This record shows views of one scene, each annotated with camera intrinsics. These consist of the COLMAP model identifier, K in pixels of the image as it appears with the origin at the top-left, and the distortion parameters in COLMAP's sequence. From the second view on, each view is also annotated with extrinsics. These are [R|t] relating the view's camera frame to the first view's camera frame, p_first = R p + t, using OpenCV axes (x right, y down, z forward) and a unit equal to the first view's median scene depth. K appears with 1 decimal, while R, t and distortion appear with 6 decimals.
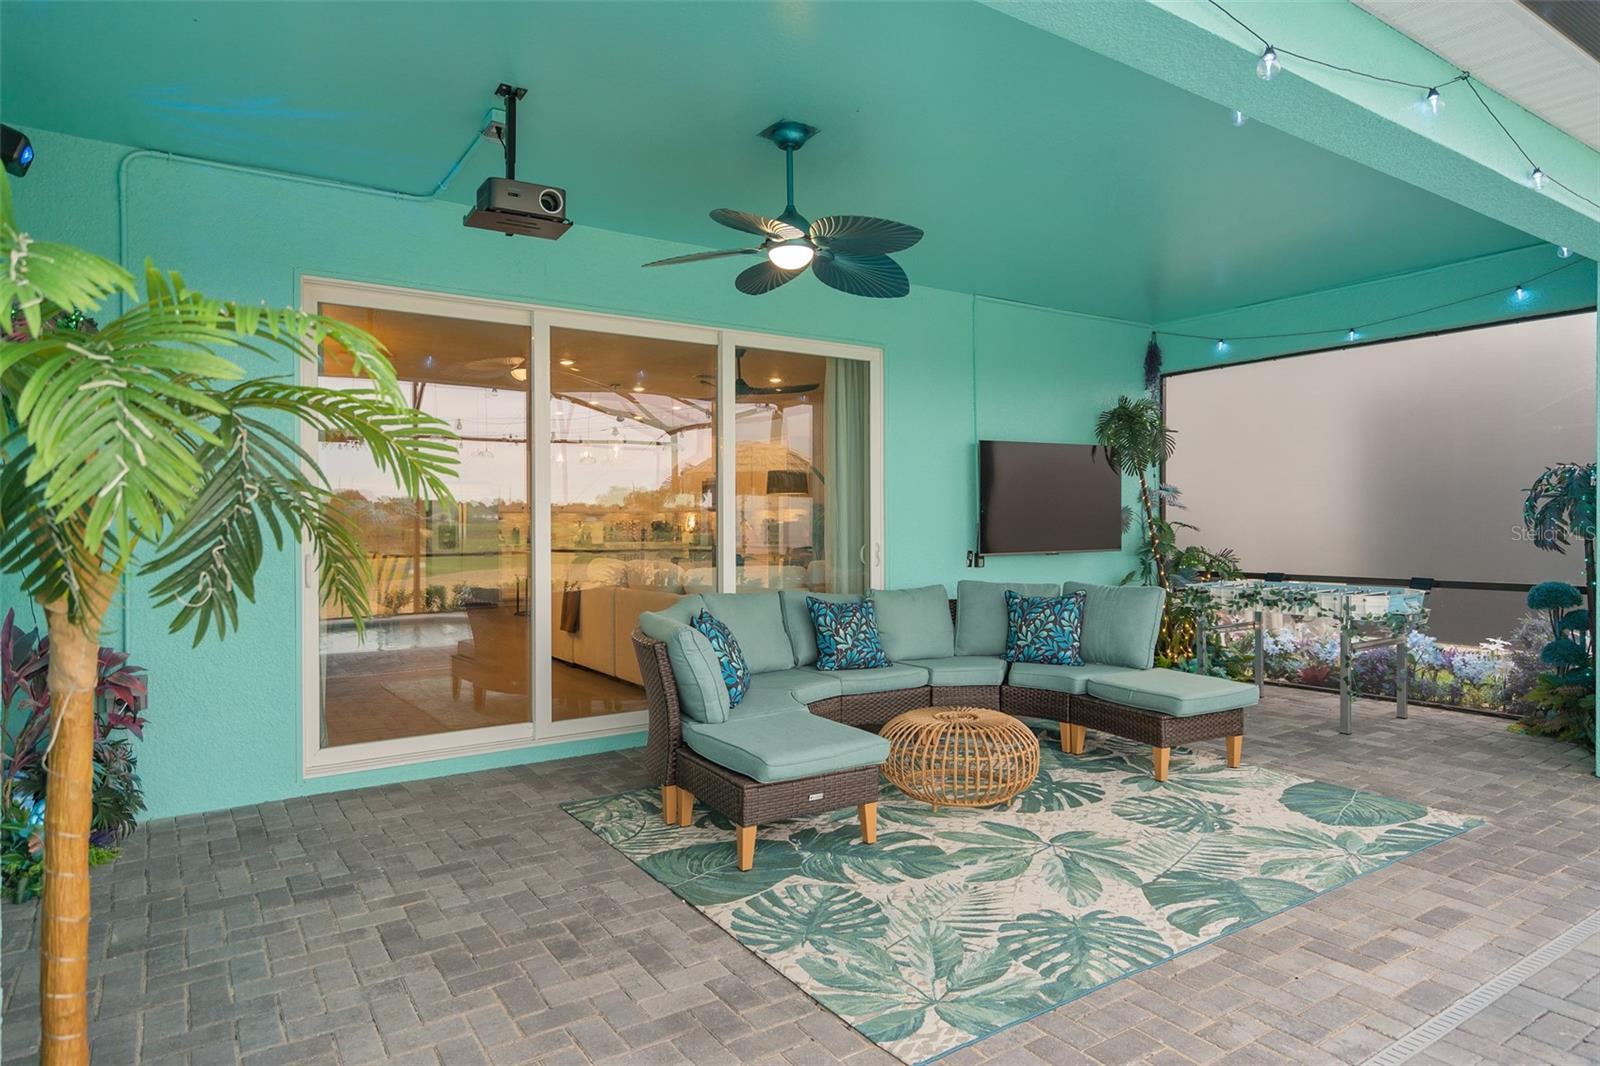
lens RADIAL K [[939.1, 0, 799.8], [0, 939.1, 533.1], [0, 0, 1]] dist [0.003584, 0.000453]
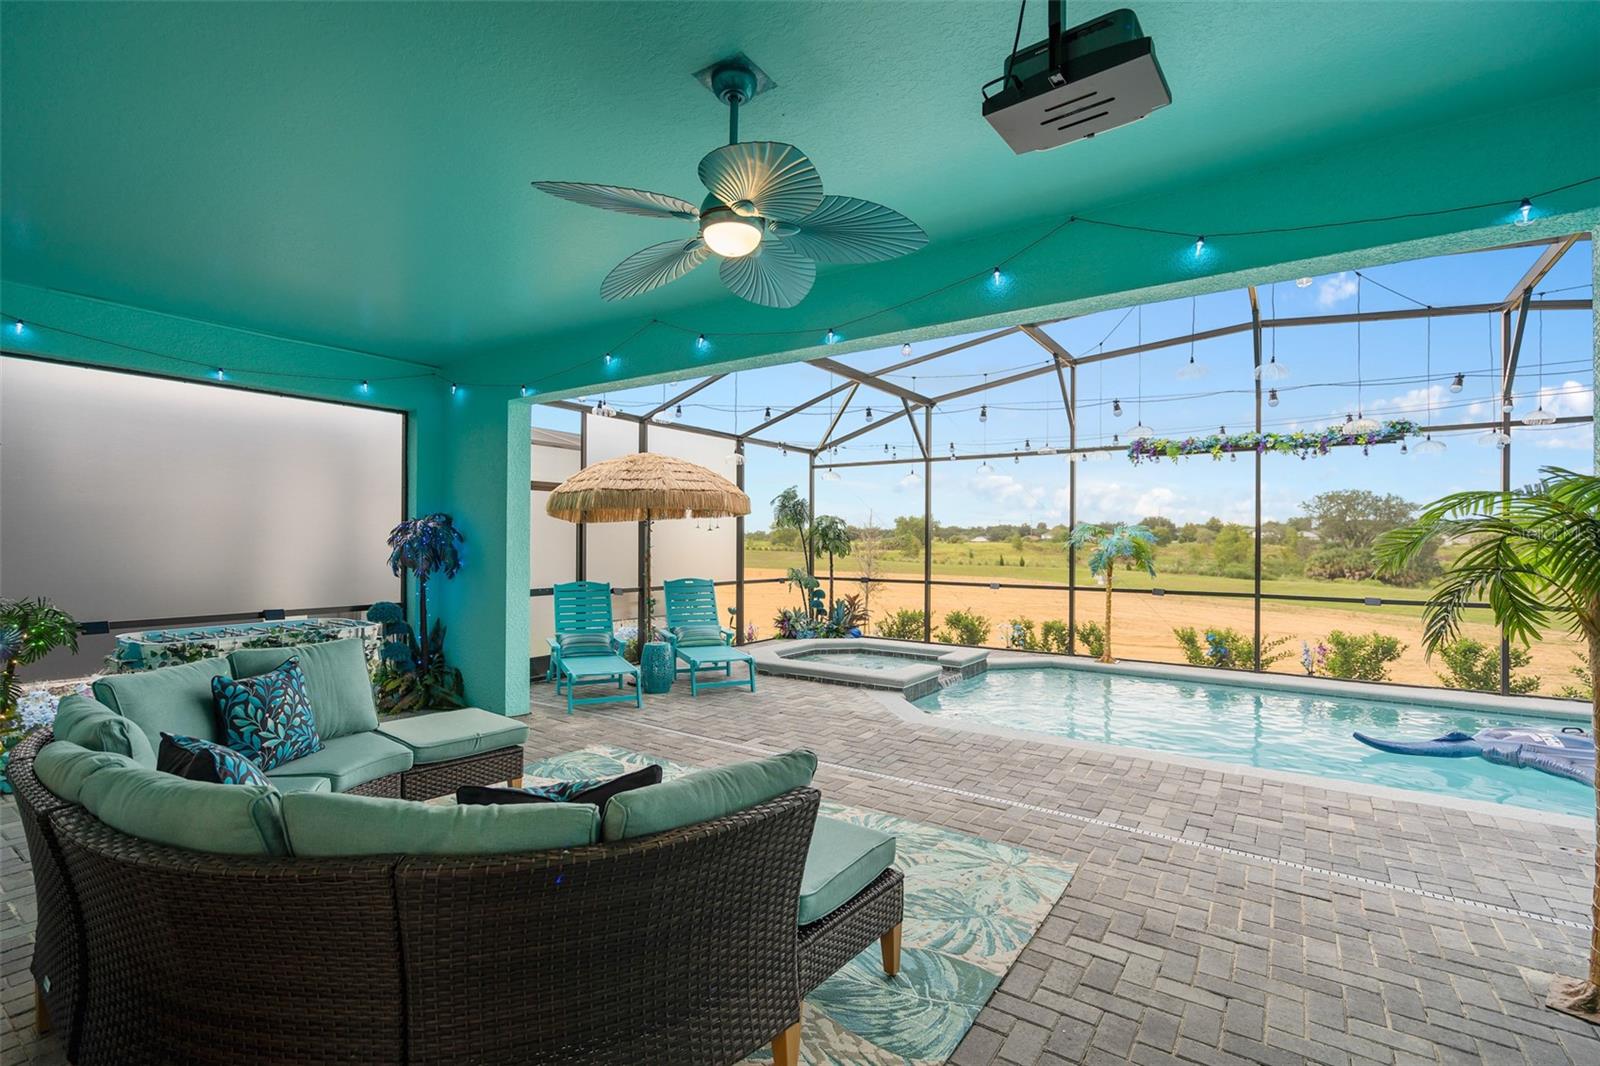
lens RADIAL K [[712.0, 0, 802.7], [0, 712.0, 536.8], [0, 0, 1]] dist [0.000348, 0.000028]
pose [[-0.359453, 0.008971, 0.933120, -0.542143], [0.003013, 0.999960, -0.008453, -0.043937], [-0.933158, -0.000227, -0.359466, 1.075938]]
